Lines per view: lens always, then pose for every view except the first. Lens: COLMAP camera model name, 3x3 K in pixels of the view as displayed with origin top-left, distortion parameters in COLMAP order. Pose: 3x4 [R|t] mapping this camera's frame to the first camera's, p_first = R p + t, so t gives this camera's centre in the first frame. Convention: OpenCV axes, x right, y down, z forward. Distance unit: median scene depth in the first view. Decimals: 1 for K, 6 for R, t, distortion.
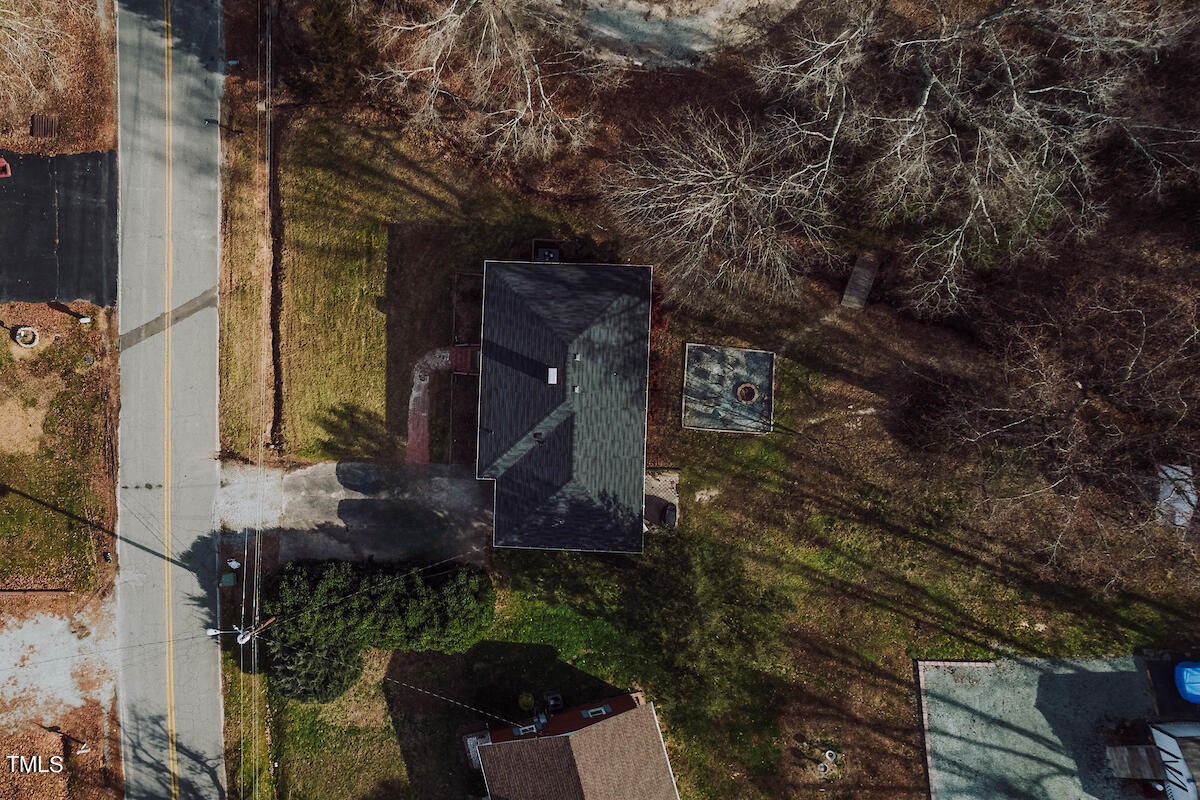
lens RADIAL K [[762.0, 0, 600.0], [0, 762.0, 400.0], [0, 0, 1]] dist [-0.102472, 0.000585]
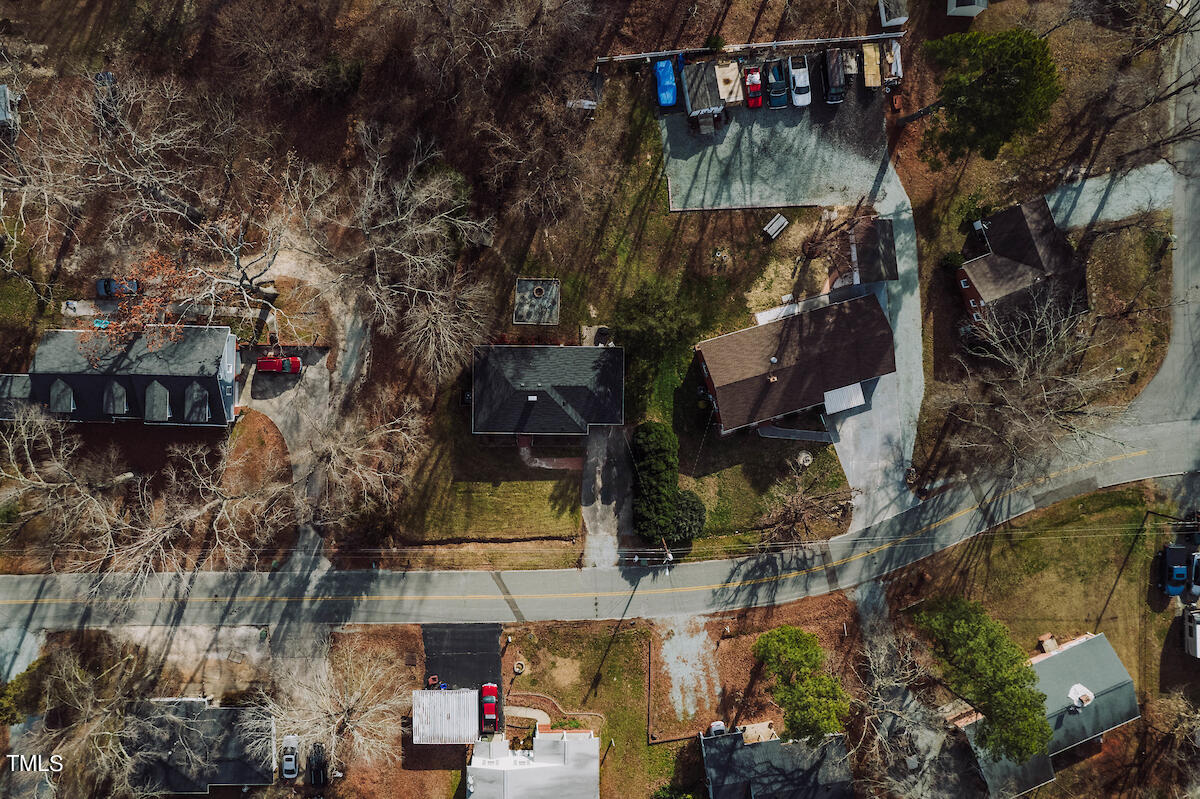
lens RADIAL K [[762.0, 0, 600.0], [0, 762.0, 399.5], [0, 0, 1]] dist [-0.102472, 0.000585]
pose [[-0.018523, -0.995005, -0.098089, 0.108892], [0.998520, -0.023427, 0.049085, 0.044956], [-0.051138, -0.097034, 0.993966, -0.928430]]
